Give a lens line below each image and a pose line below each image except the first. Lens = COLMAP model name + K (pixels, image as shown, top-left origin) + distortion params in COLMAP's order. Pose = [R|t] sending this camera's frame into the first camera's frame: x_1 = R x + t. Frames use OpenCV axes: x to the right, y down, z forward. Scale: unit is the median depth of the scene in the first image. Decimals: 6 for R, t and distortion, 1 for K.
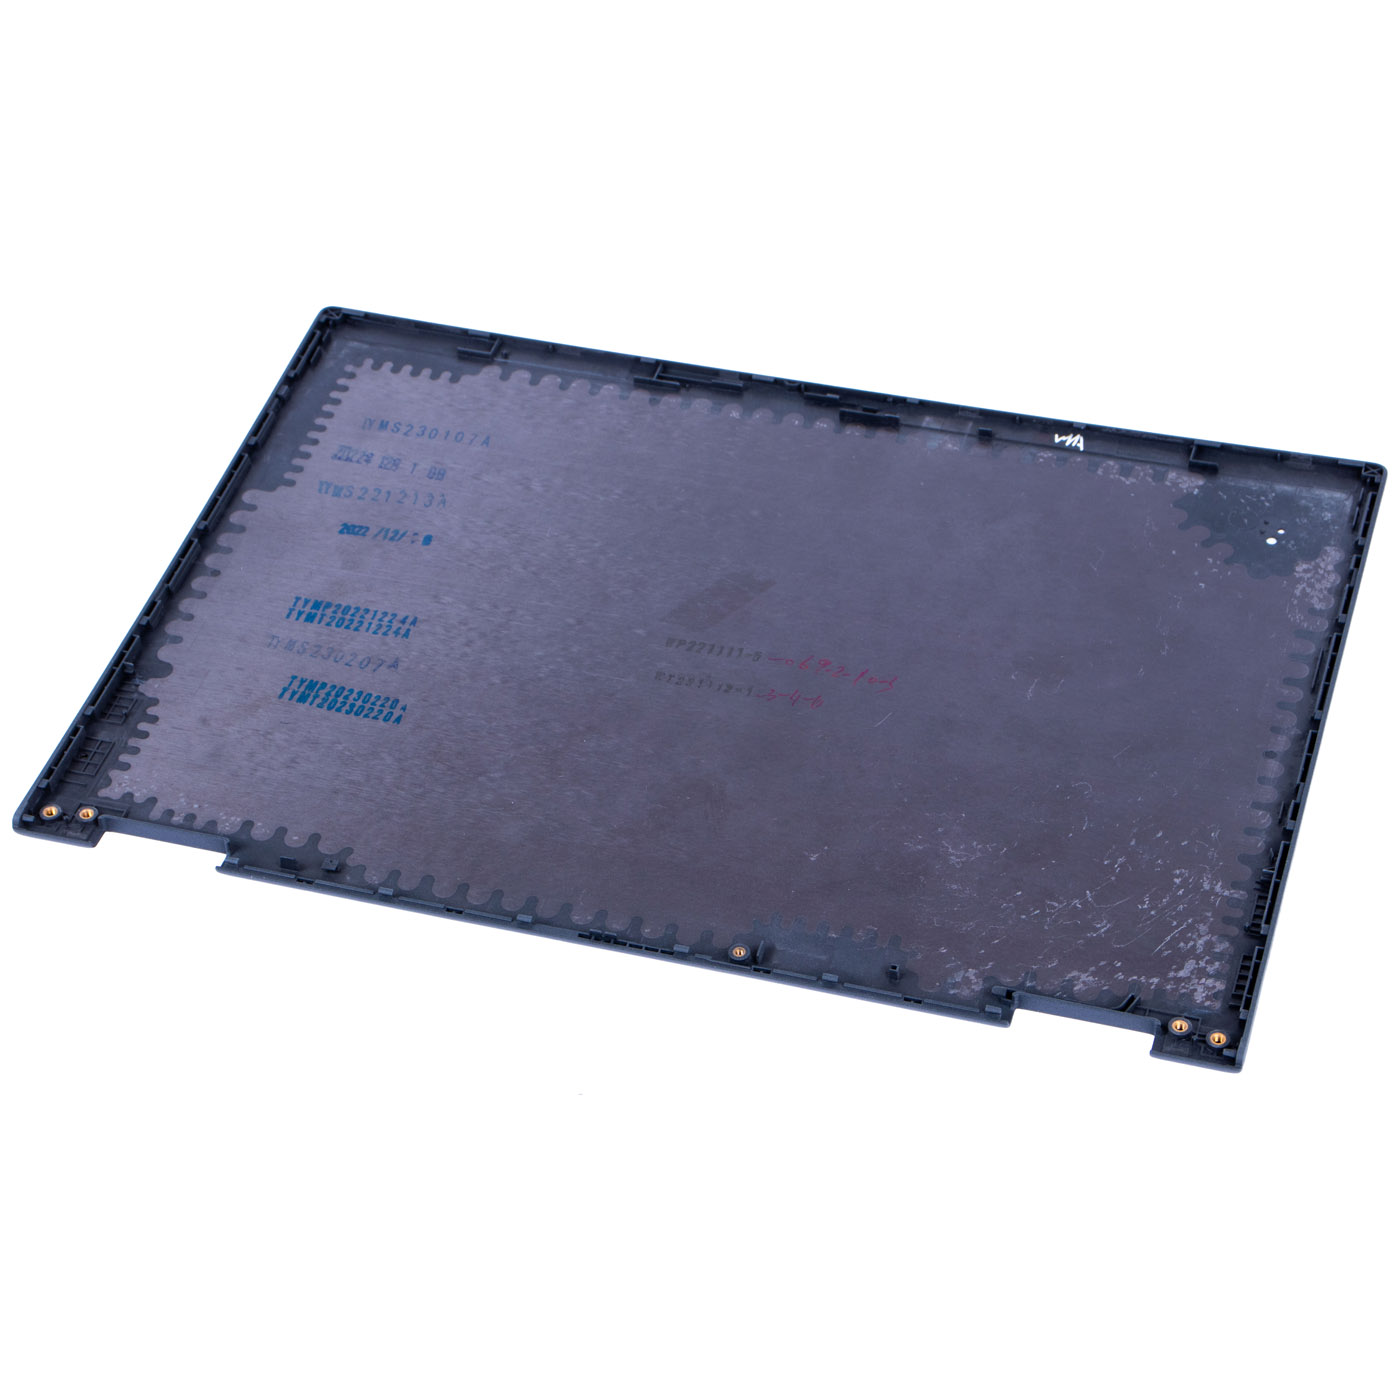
lens RADIAL K [[3552.7, 0, 696.8], [0, 3552.7, 668.1], [0, 0, 1]] dist [0.430584, -0.667471]
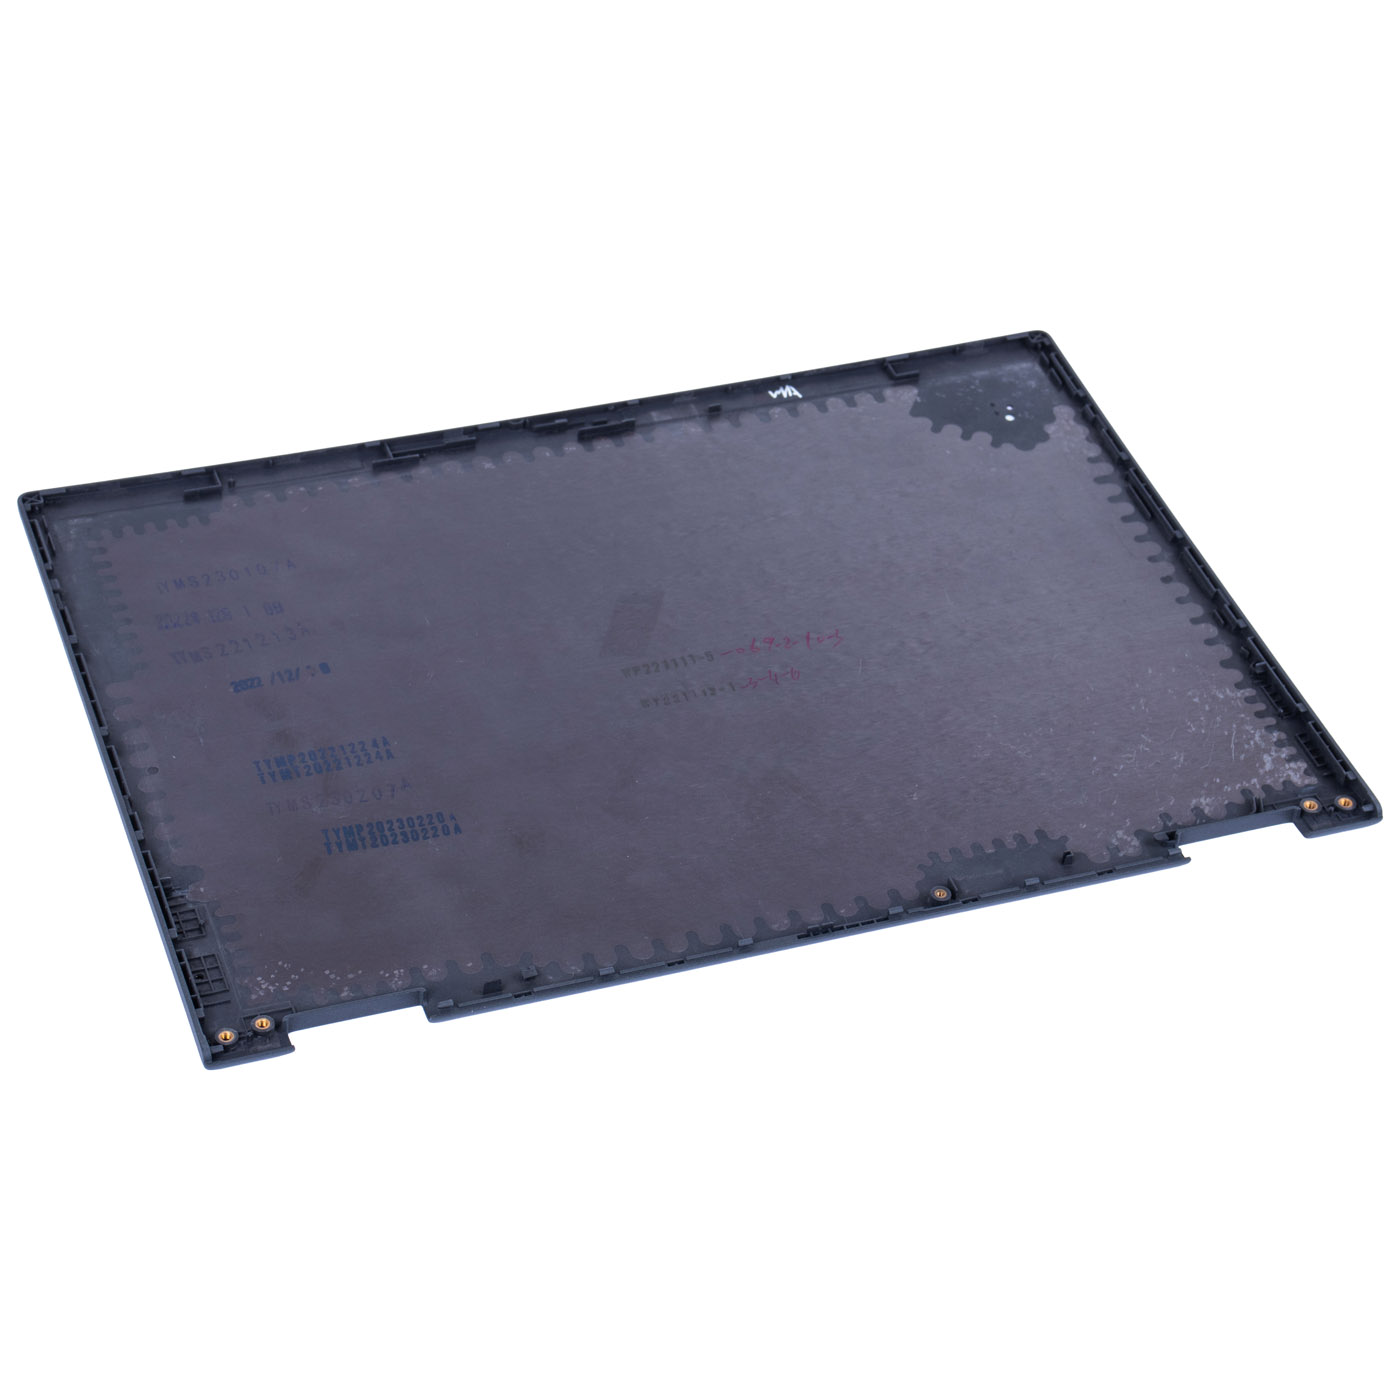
lens RADIAL K [[3408.6, 0, 700.0], [0, 3408.6, 700.0], [0, 0, 1]] dist [0.445142, -0.299454]
pose [[0.803604, -0.329552, 0.495597, -0.482573], [0.328459, 0.939982, 0.092458, -0.084163], [-0.496322, 0.088484, 0.863617, 0.131313]]
